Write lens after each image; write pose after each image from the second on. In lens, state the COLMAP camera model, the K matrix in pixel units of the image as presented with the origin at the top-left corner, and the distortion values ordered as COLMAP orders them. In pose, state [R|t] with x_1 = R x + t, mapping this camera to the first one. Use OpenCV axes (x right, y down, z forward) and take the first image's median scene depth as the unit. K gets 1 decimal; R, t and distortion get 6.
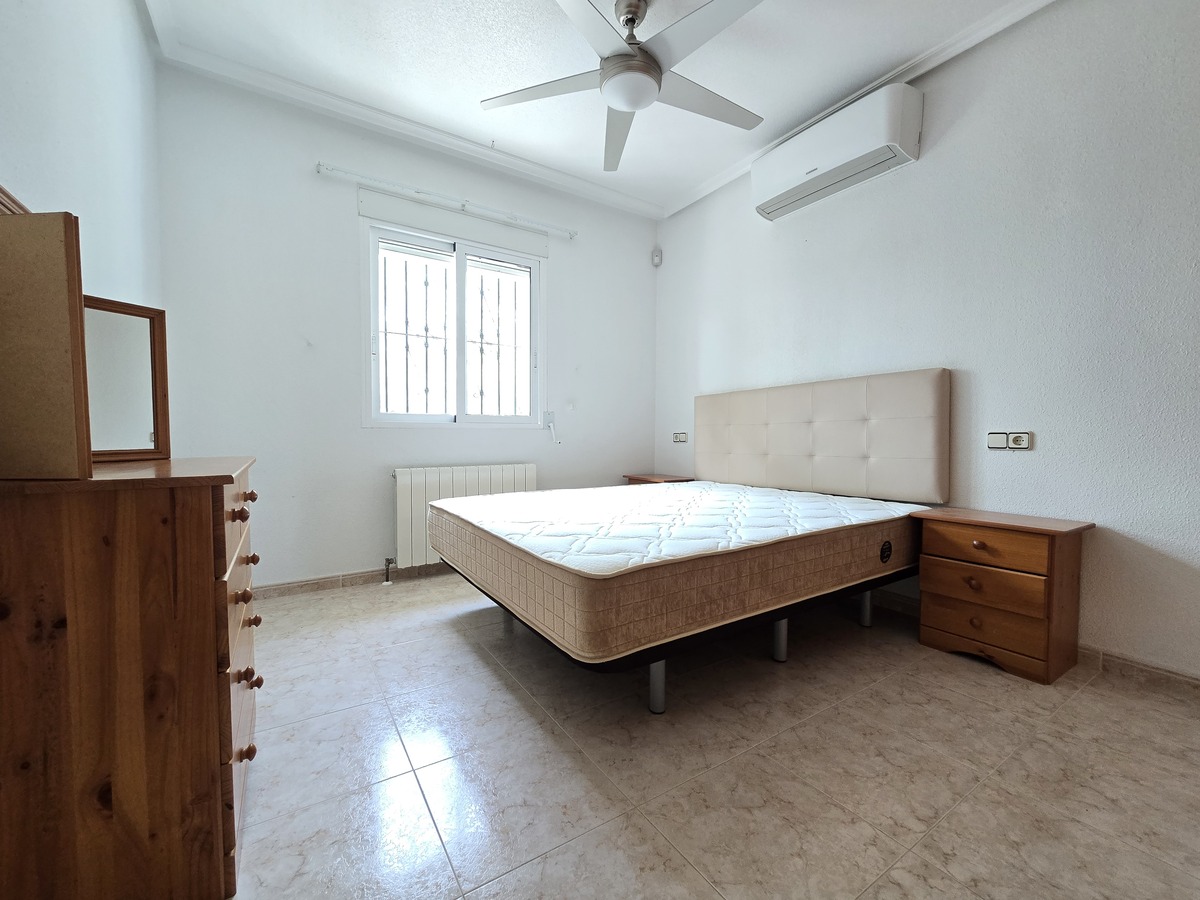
lens RADIAL K [[498.1, 0, 598.2], [0, 498.1, 448.7], [0, 0, 1]] dist [0.001081, -0.000244]
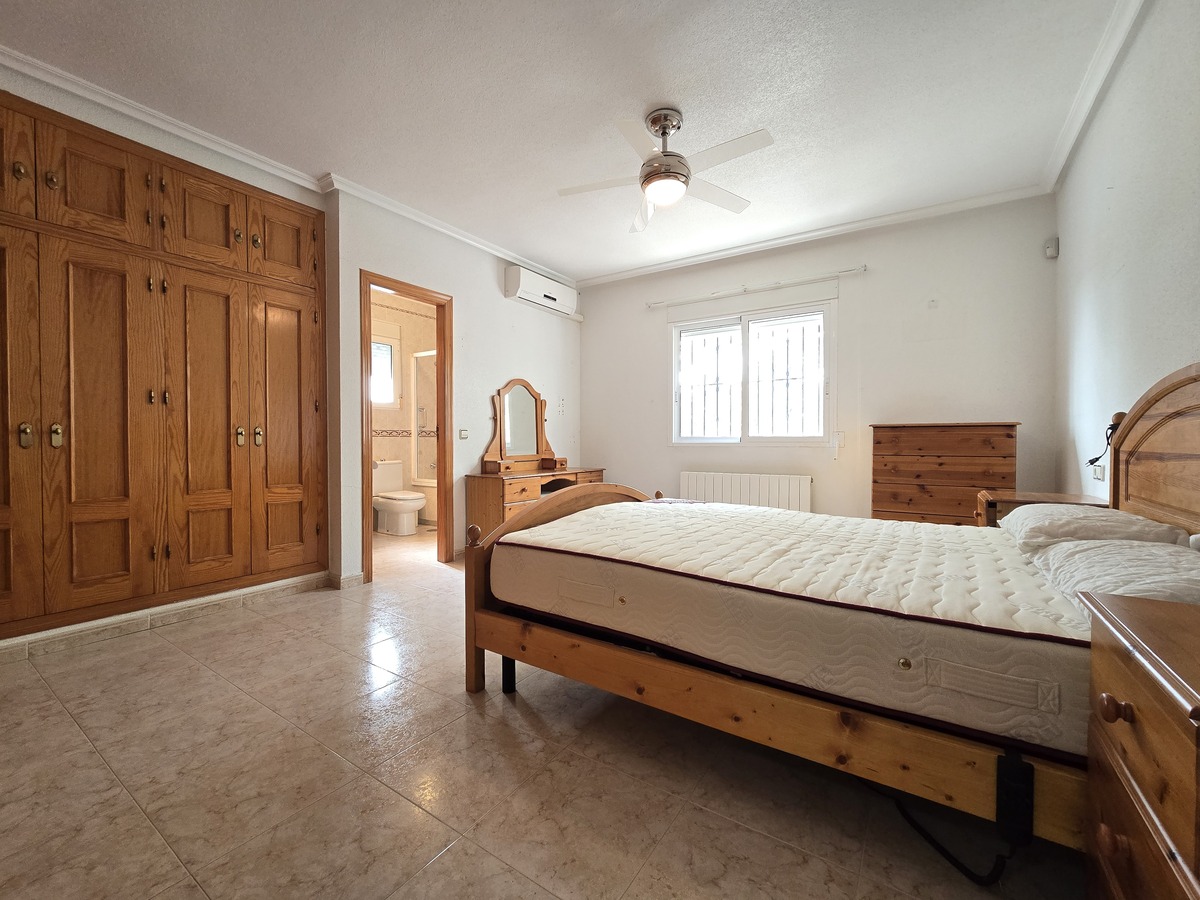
lens RADIAL K [[498.1, 0, 600.7], [0, 498.1, 448.3], [0, 0, 1]] dist [0.001081, -0.000244]
pose [[0.391683, 0.004507, -0.920089, 0.755087], [-0.040083, 0.999122, -0.012169, -0.002331], [0.919227, 0.041646, 0.391520, 0.079129]]
